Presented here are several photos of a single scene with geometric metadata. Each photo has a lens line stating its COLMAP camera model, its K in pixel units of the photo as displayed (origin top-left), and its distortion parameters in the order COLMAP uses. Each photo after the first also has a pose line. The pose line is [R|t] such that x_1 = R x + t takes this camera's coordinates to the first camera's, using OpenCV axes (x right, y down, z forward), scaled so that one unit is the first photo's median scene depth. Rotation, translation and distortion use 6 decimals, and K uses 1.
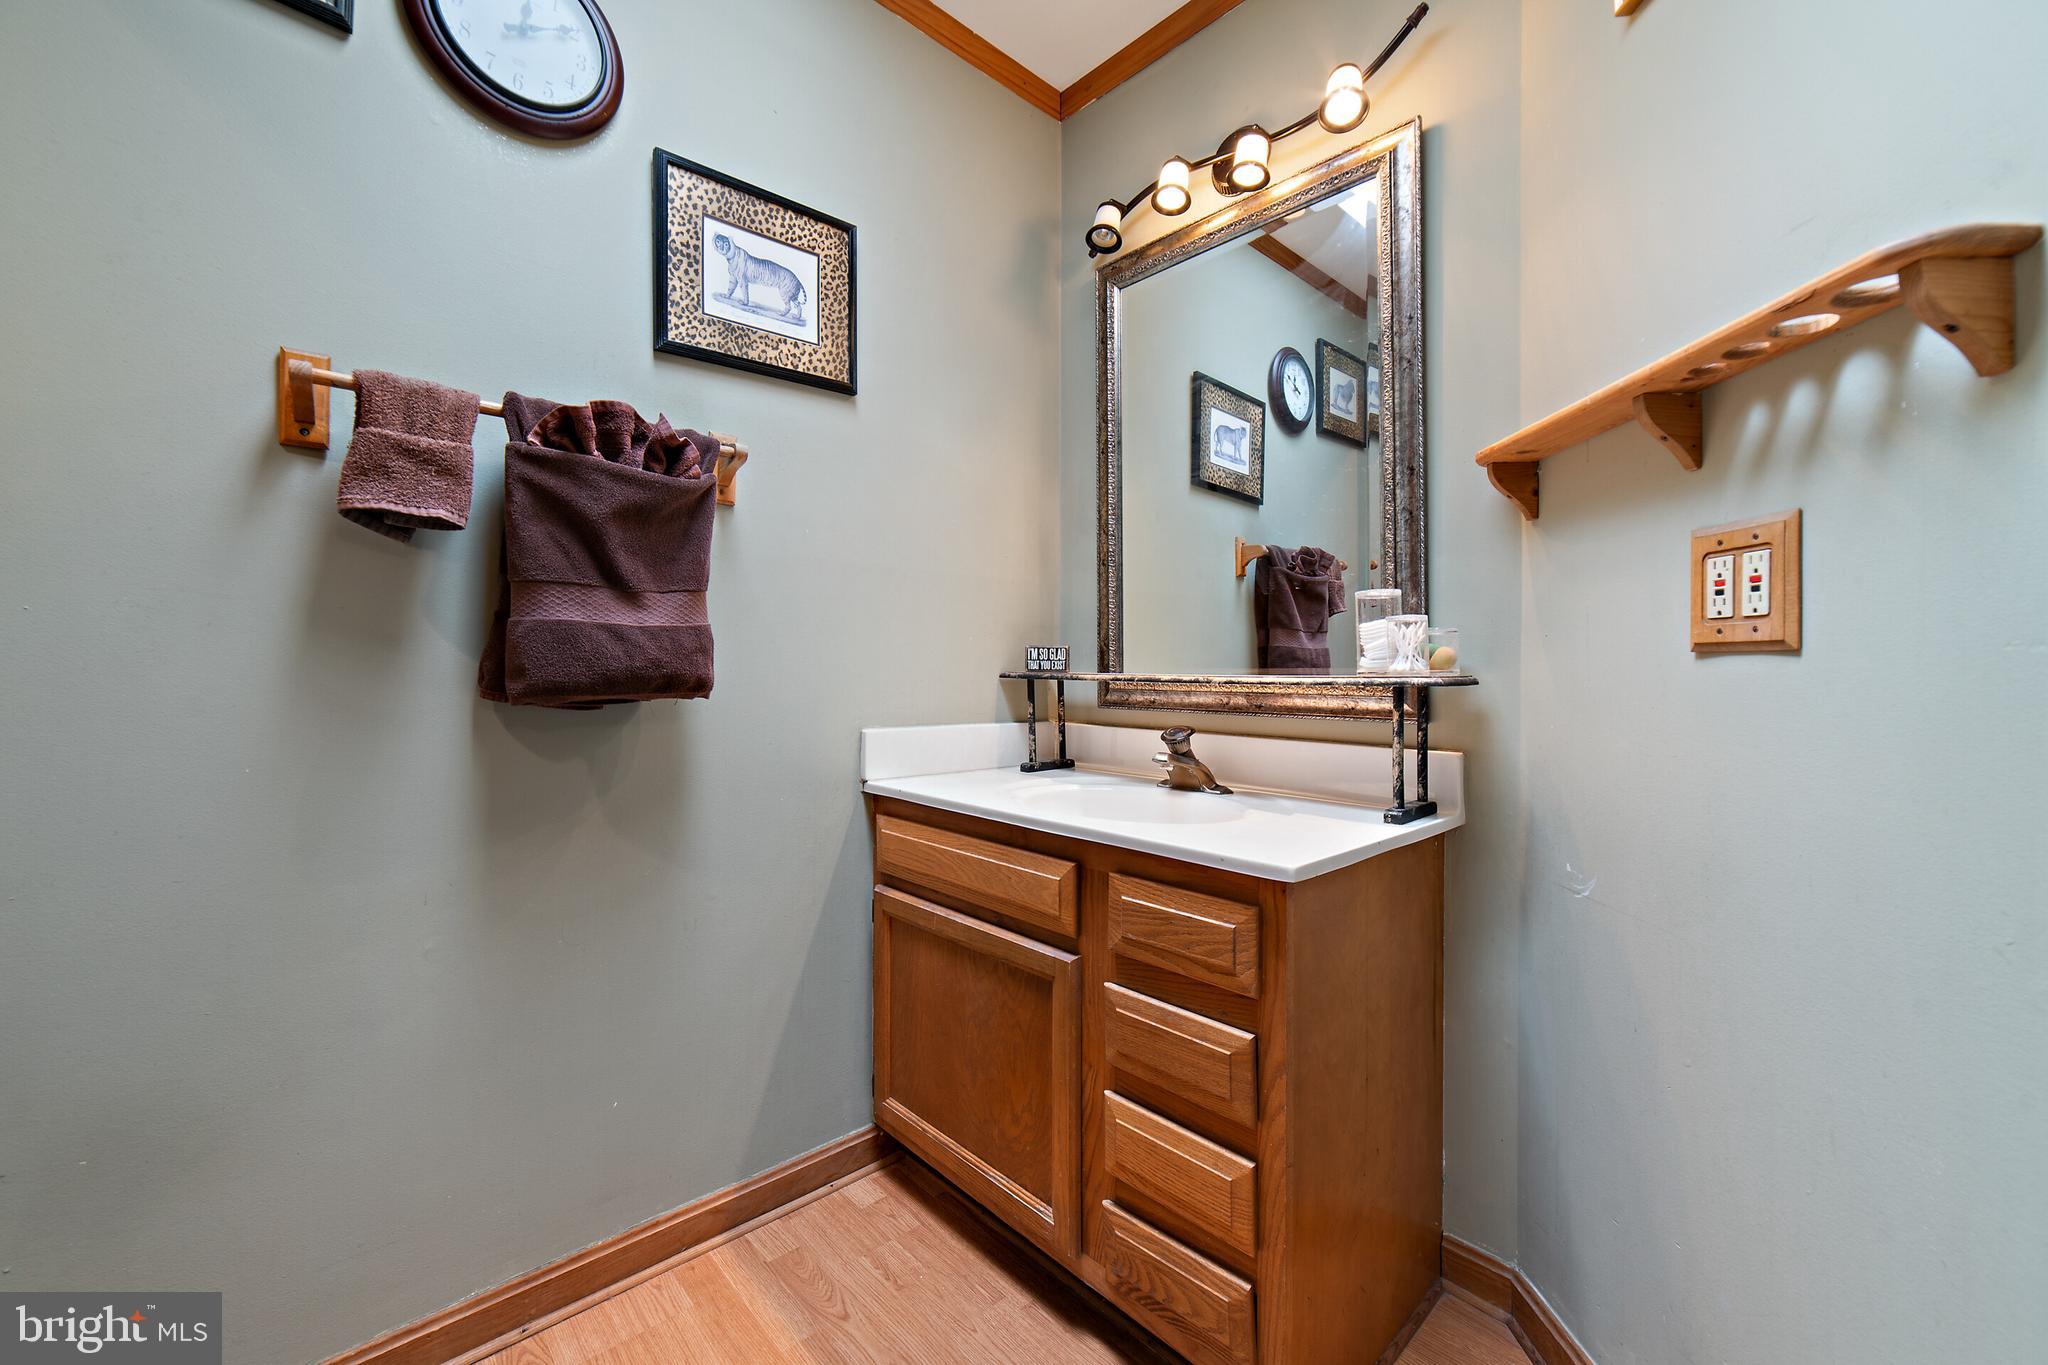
lens RADIAL K [[808.2, 0, 1019.7], [0, 808.2, 670.6], [0, 0, 1]] dist [-0.004004, 0.000093]
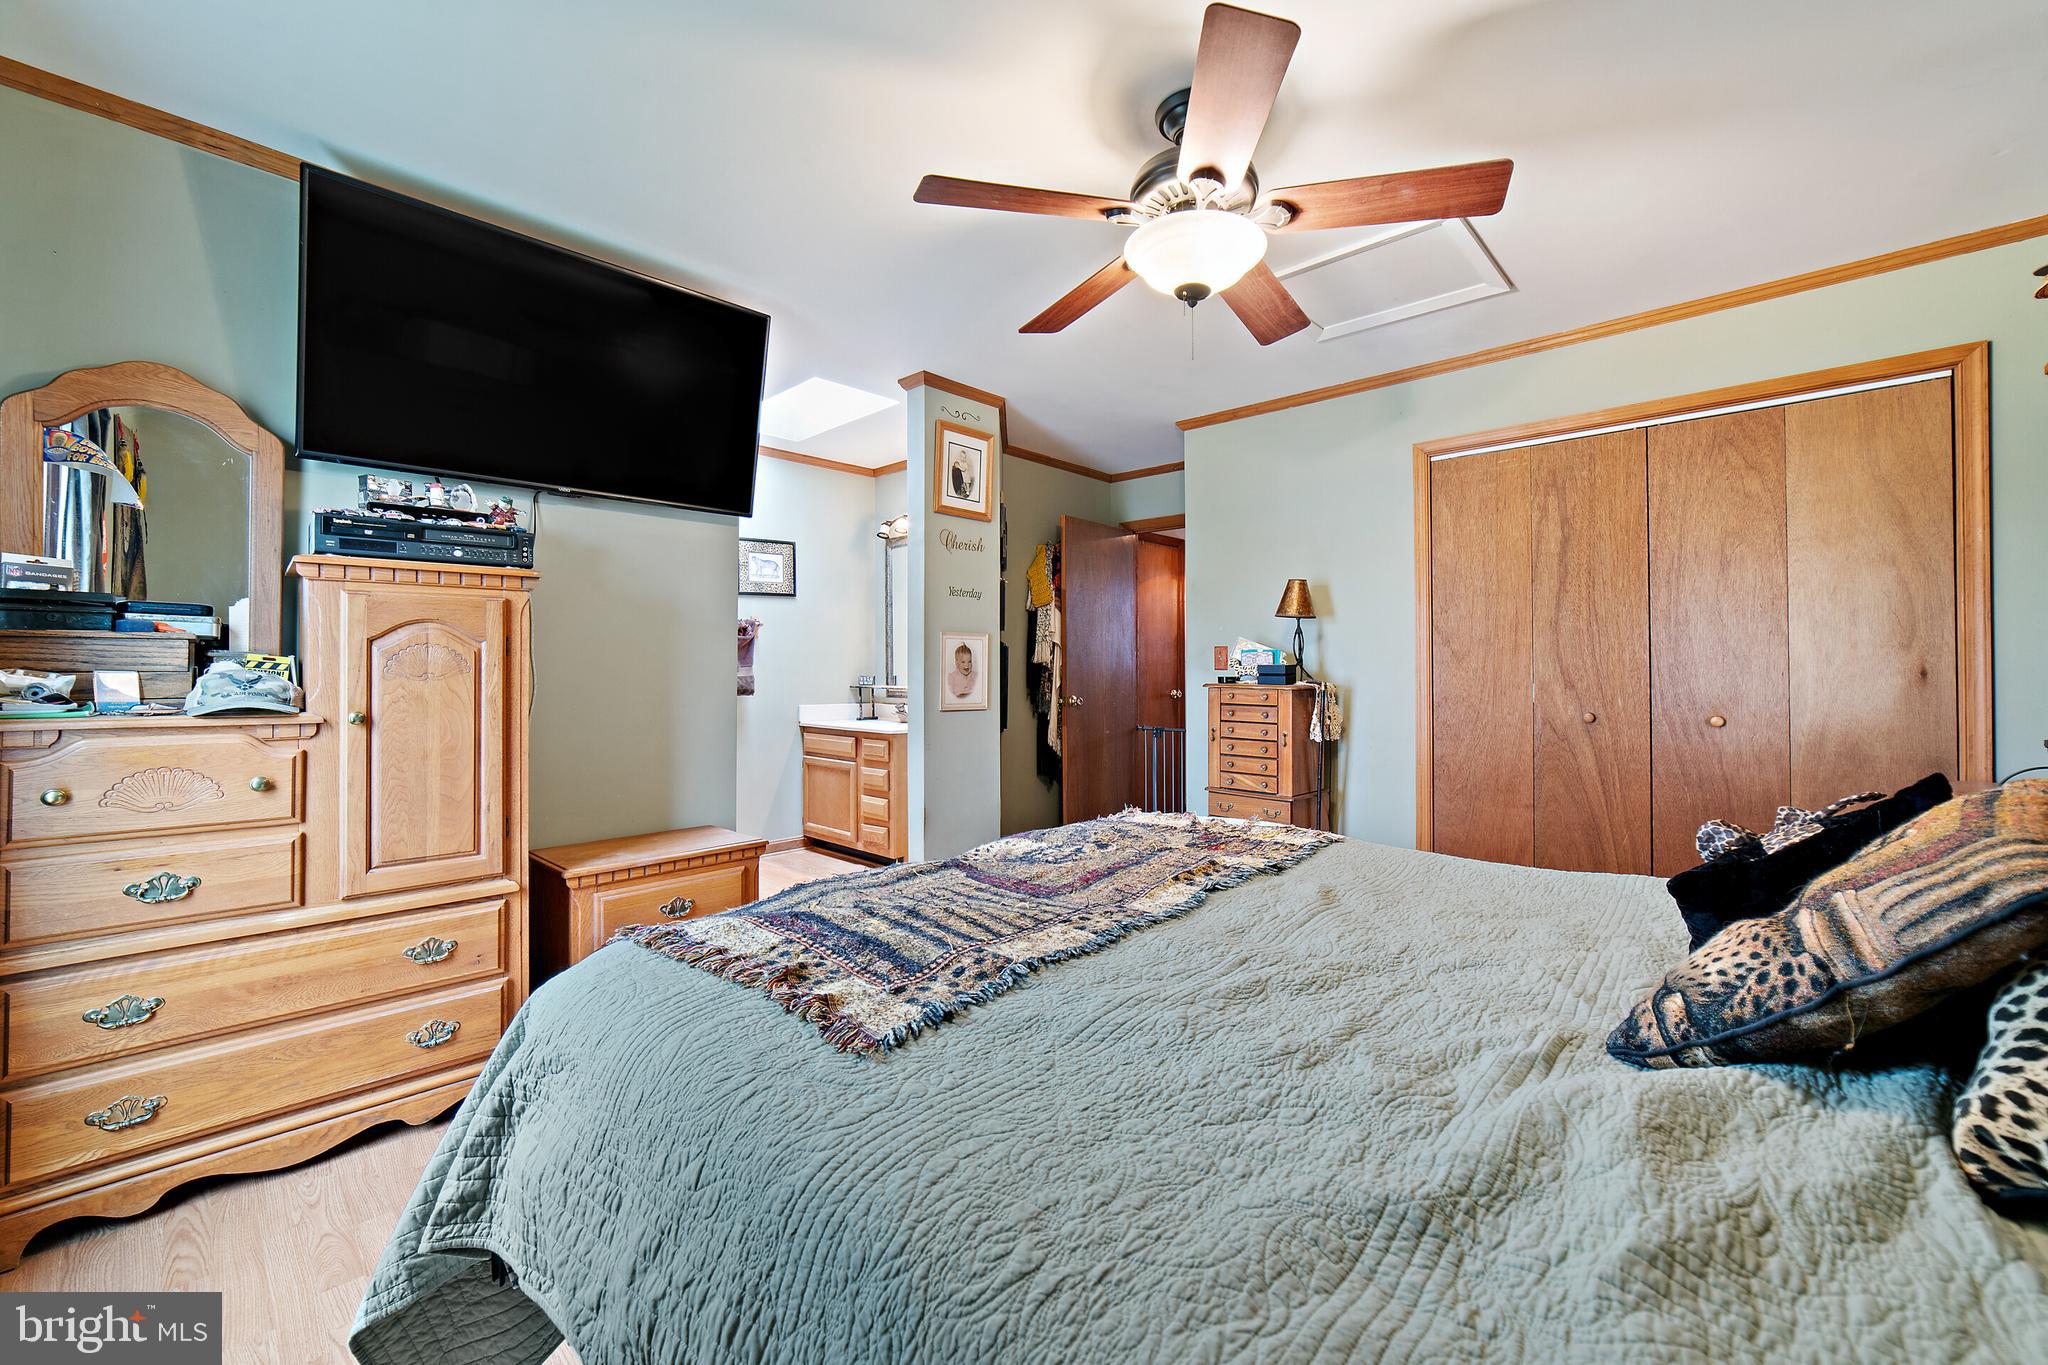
lens RADIAL K [[808.2, 0, 1027.5], [0, 808.2, 667.1], [0, 0, 1]] dist [-0.004004, 0.000093]
pose [[0.997774, -0.009299, 0.066035, 0.480356], [0.009873, 0.999916, -0.008378, -0.039505], [-0.065952, 0.009011, 0.997782, -2.164356]]
